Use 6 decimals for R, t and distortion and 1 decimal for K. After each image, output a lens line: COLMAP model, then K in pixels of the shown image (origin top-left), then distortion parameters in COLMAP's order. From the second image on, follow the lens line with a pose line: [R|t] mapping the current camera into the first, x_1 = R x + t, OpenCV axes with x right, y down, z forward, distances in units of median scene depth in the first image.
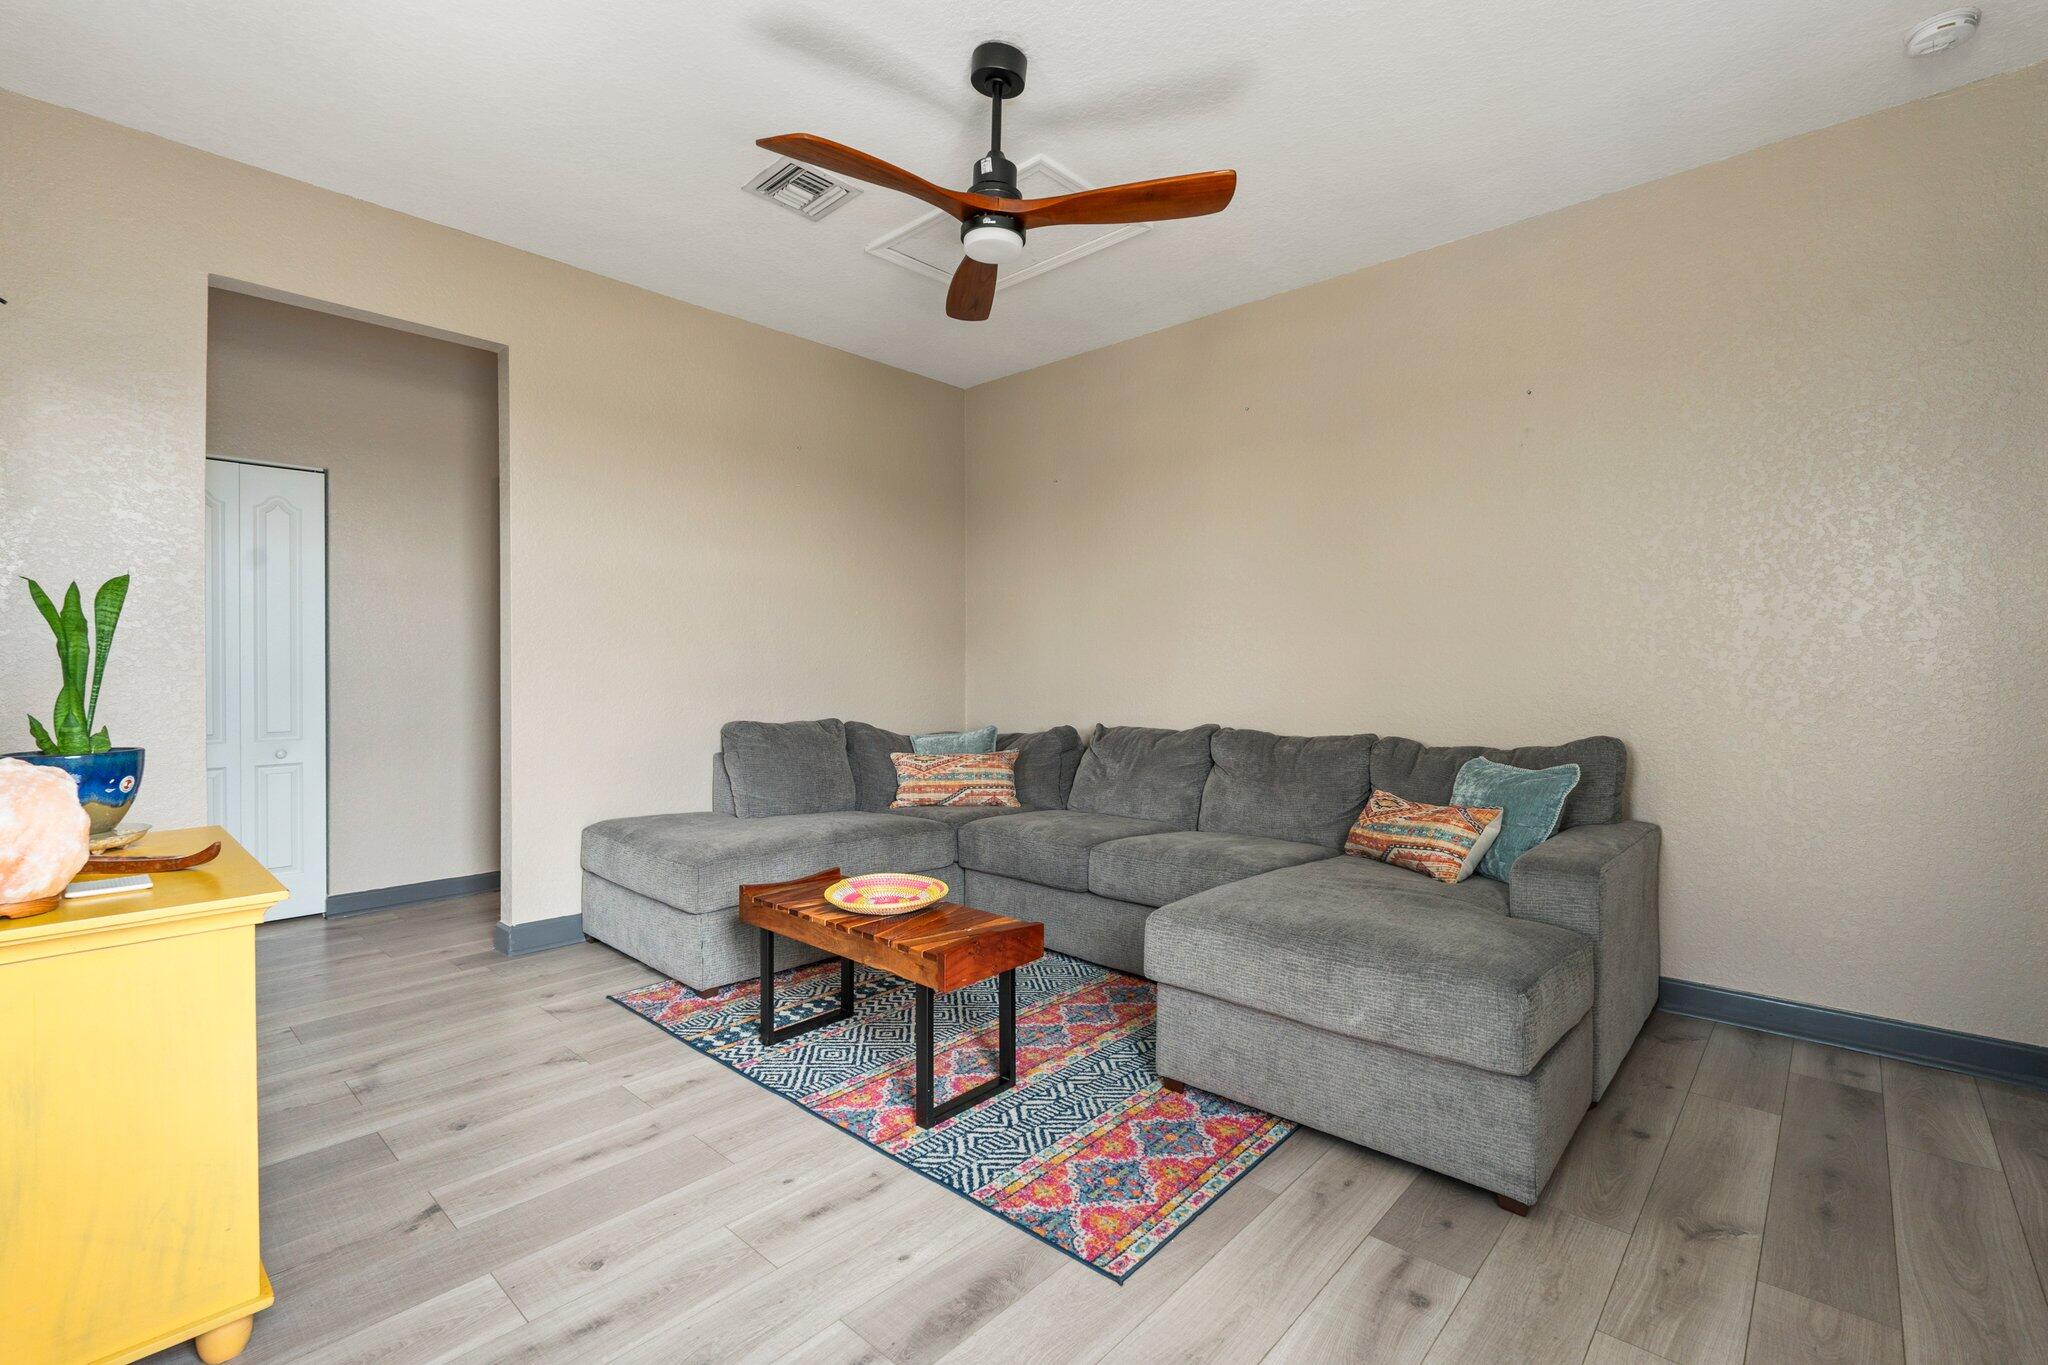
lens RADIAL K [[901.1, 0, 1023.2], [0, 901.1, 687.1], [0, 0, 1]] dist [-0.001238, -0.000327]
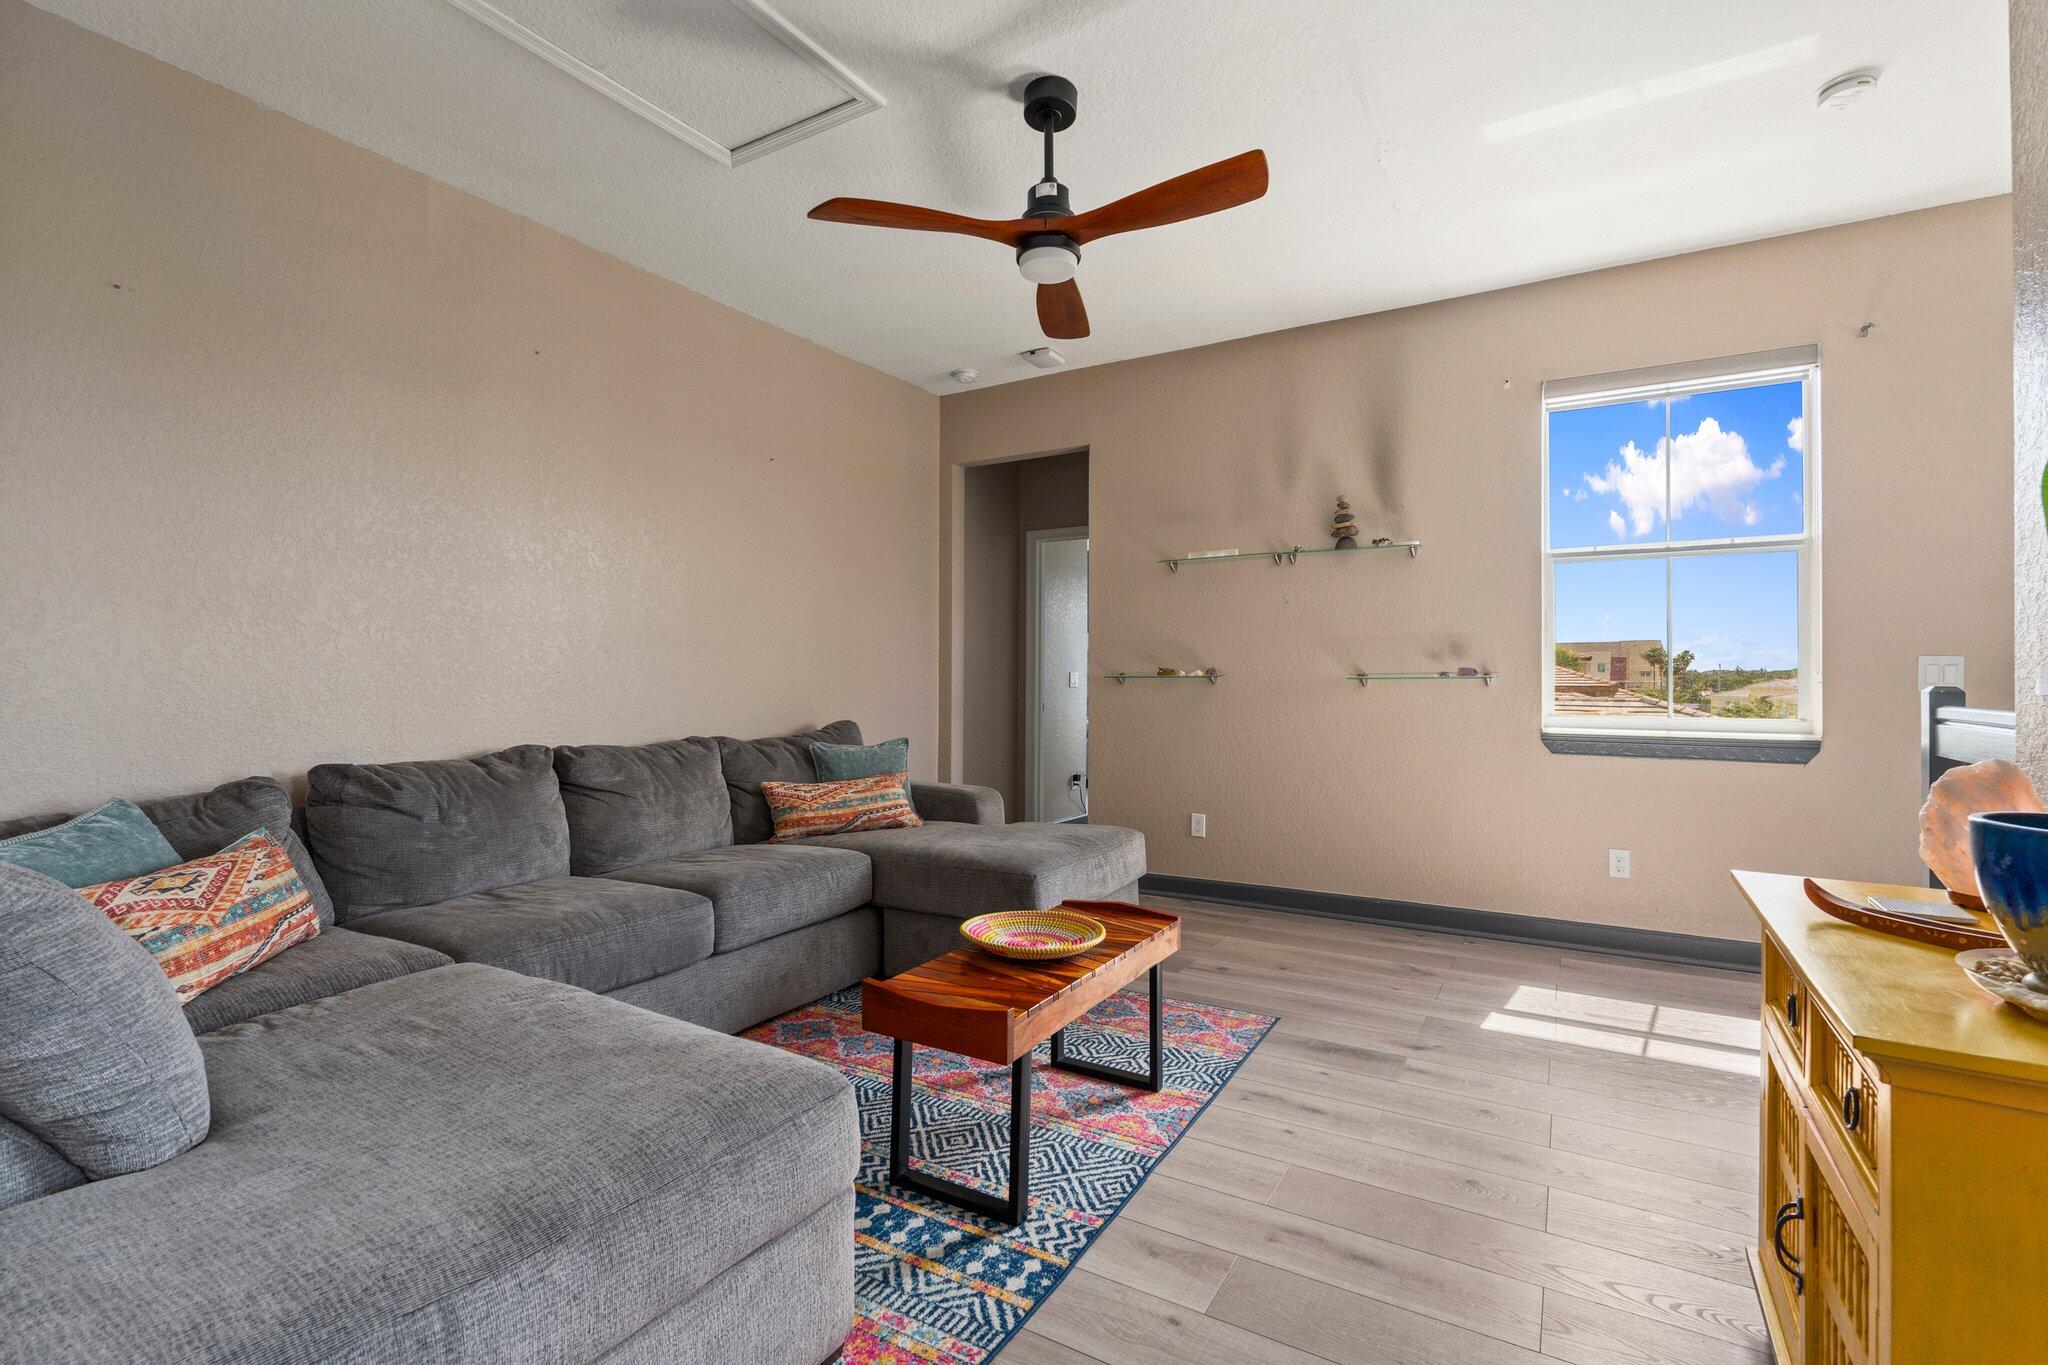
lens RADIAL K [[901.1, 0, 1023.2], [0, 901.1, 687.1], [0, 0, 1]] dist [-0.001238, -0.000327]
pose [[-0.181074, -0.001935, 0.983468, -0.965024], [0.028340, 0.999573, 0.007184, -0.003098], [-0.983061, 0.029173, -0.180942, 1.136266]]
